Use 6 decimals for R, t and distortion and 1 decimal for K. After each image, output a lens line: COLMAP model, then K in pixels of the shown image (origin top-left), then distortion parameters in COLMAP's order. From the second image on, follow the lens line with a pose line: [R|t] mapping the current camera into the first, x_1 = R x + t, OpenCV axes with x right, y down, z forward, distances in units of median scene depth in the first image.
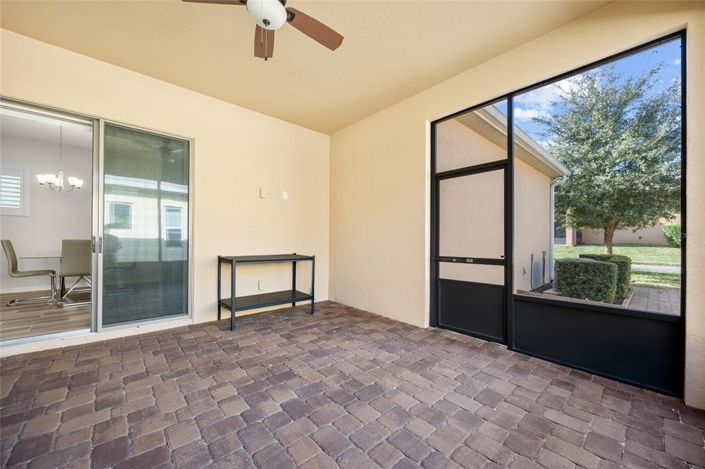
lens RADIAL K [[274.9, 0, 354.6], [0, 274.9, 237.4], [0, 0, 1]] dist [-0.000138, -0.000033]
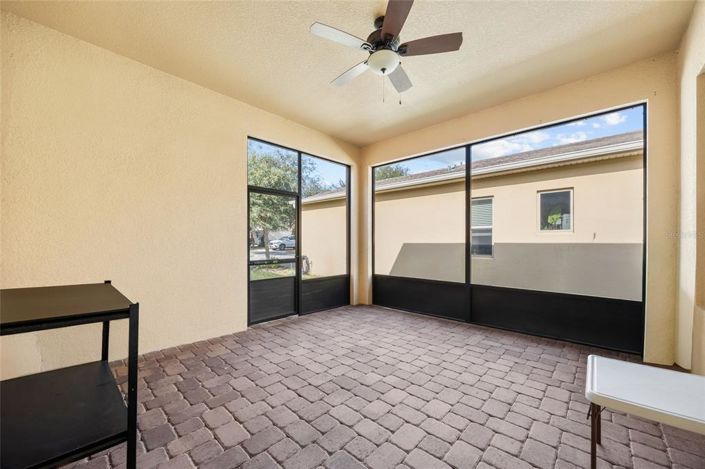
lens RADIAL K [[274.9, 0, 354.6], [0, 274.9, 237.4], [0, 0, 1]] dist [-0.000138, -0.000033]
pose [[-0.063782, -0.000614, 0.997964, -0.944415], [-0.004906, 0.999988, 0.000302, -0.033389], [-0.997952, -0.004877, -0.063784, 0.745116]]
